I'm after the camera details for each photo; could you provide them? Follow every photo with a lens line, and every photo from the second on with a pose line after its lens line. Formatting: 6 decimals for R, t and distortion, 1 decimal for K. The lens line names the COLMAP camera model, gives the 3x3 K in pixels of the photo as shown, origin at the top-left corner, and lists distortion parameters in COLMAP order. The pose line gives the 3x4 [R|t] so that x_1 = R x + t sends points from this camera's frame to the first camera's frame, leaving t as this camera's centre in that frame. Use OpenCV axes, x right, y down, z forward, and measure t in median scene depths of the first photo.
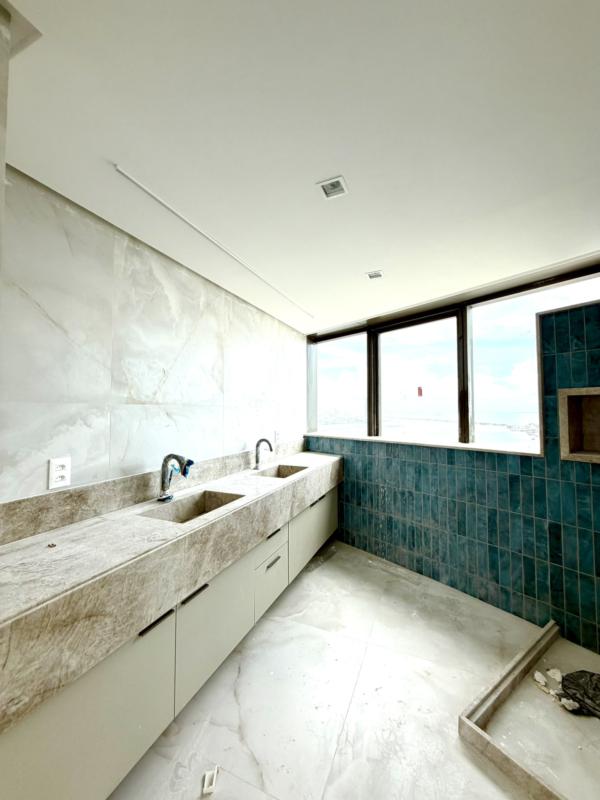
lens RADIAL K [[319.0, 0, 301.6], [0, 319.0, 399.7], [0, 0, 1]] dist [-0.000318, 0.000370]
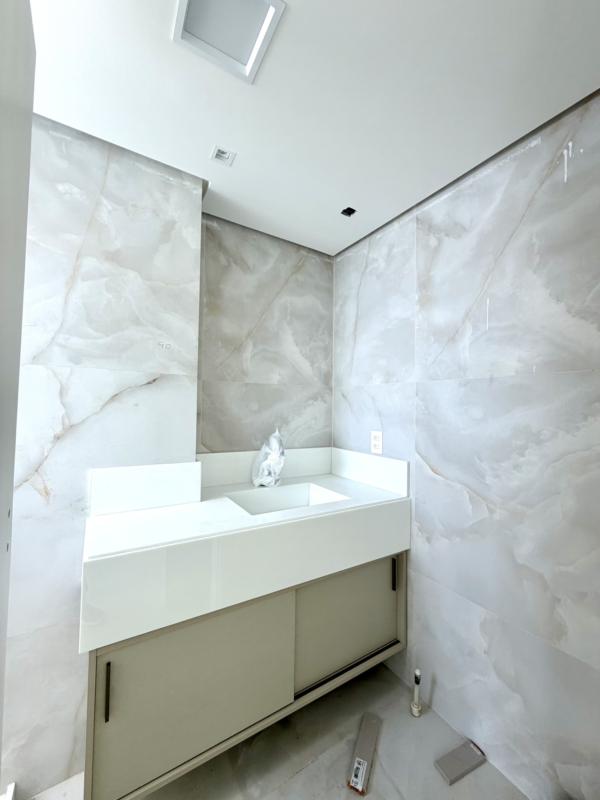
lens RADIAL K [[319.0, 0, 301.8], [0, 319.0, 398.6], [0, 0, 1]] dist [-0.000318, 0.000370]
pose [[-0.577390, -0.011747, -0.816384, 0.403458], [0.034654, 0.998643, -0.038879, 0.096639], [0.815733, -0.050740, -0.576199, 1.397626]]
